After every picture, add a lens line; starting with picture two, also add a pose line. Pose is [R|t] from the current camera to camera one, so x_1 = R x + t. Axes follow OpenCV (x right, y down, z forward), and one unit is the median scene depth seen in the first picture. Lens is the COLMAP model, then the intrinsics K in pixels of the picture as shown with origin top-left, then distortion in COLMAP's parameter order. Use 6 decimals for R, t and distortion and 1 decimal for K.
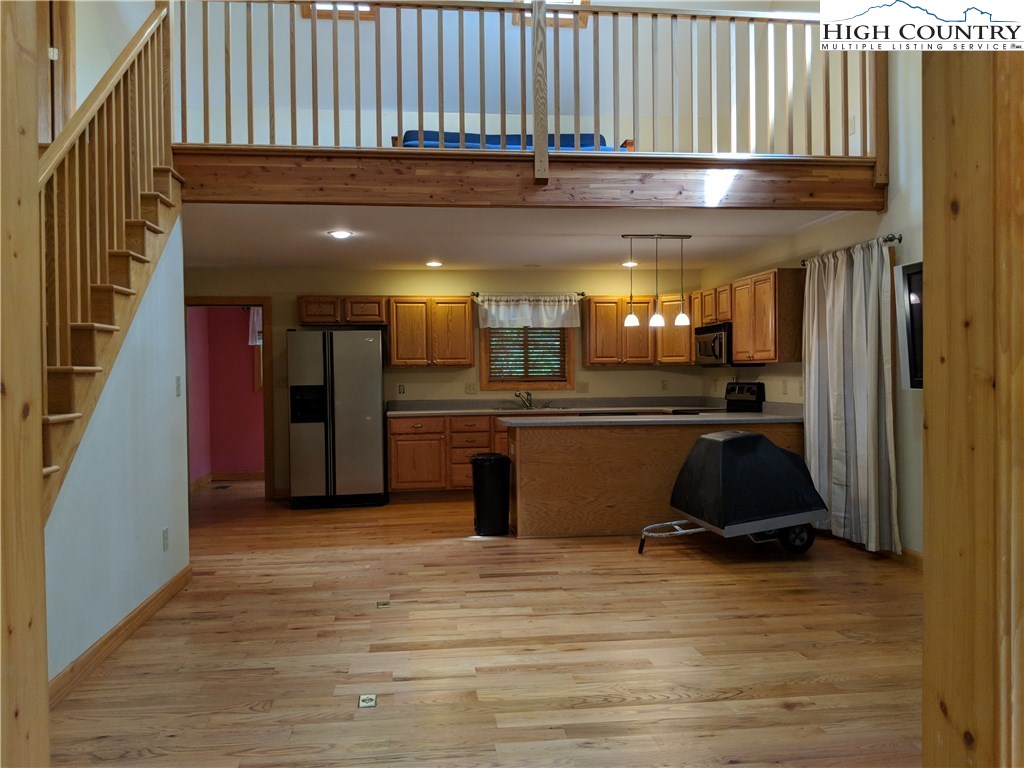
lens RADIAL K [[817.9, 0, 504.6], [0, 817.9, 388.8], [0, 0, 1]] dist [0.063939, -0.126832]
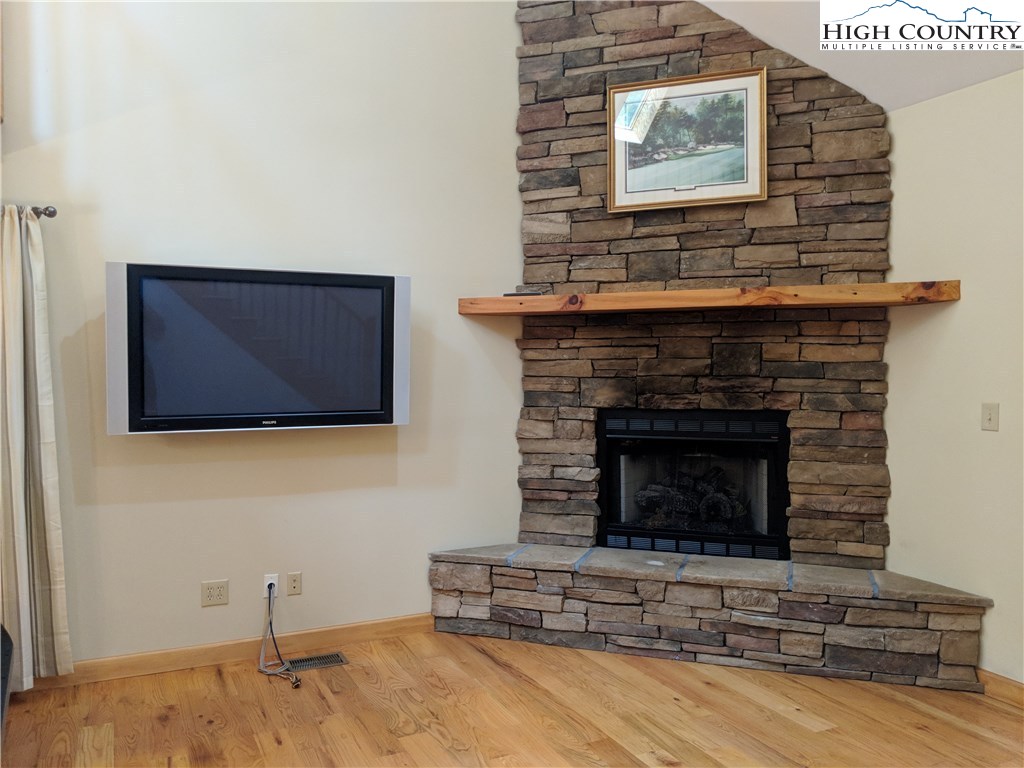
lens RADIAL K [[817.9, 0, 502.5], [0, 817.9, 382.1], [0, 0, 1]] dist [0.063939, -0.126832]
pose [[-0.328535, -0.010009, 0.944439, -0.274781], [0.024476, 0.999518, 0.019108, -0.045609], [-0.944174, 0.029394, -0.328132, 0.837329]]
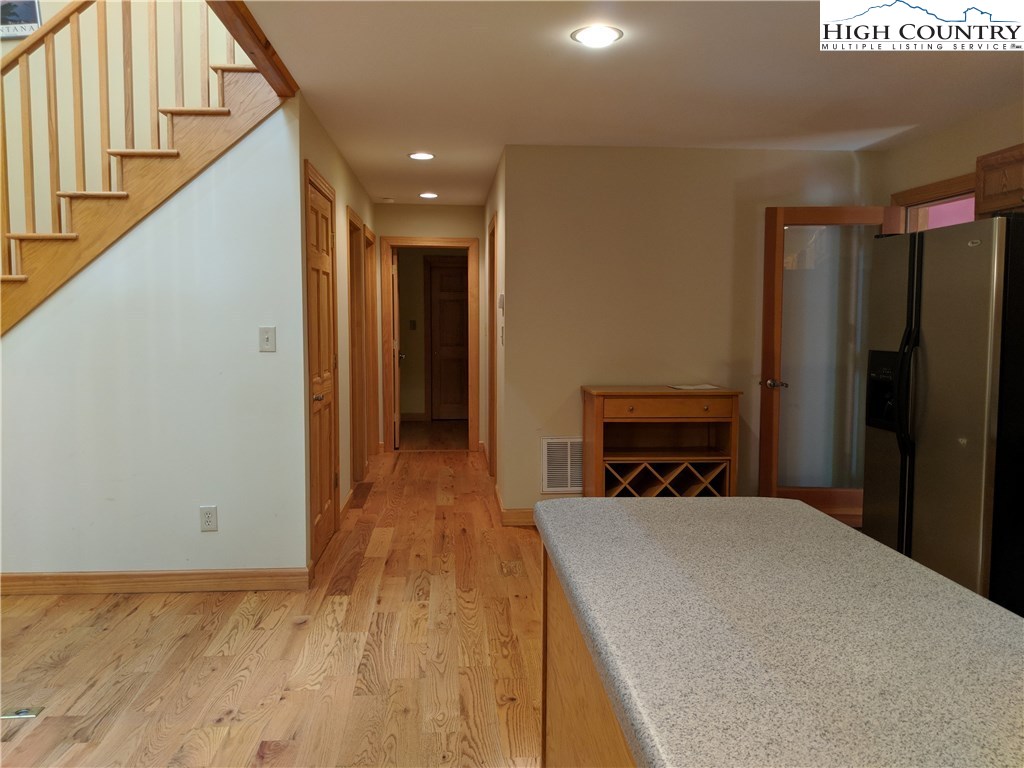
lens RADIAL K [[817.9, 0, 509.7], [0, 817.9, 374.2], [0, 0, 1]] dist [0.063939, -0.126832]
pose [[-0.037749, 0.082617, -0.995866, 0.344964], [-0.020779, 0.996296, 0.083440, -0.036455], [0.999071, 0.023843, -0.035893, 1.126850]]
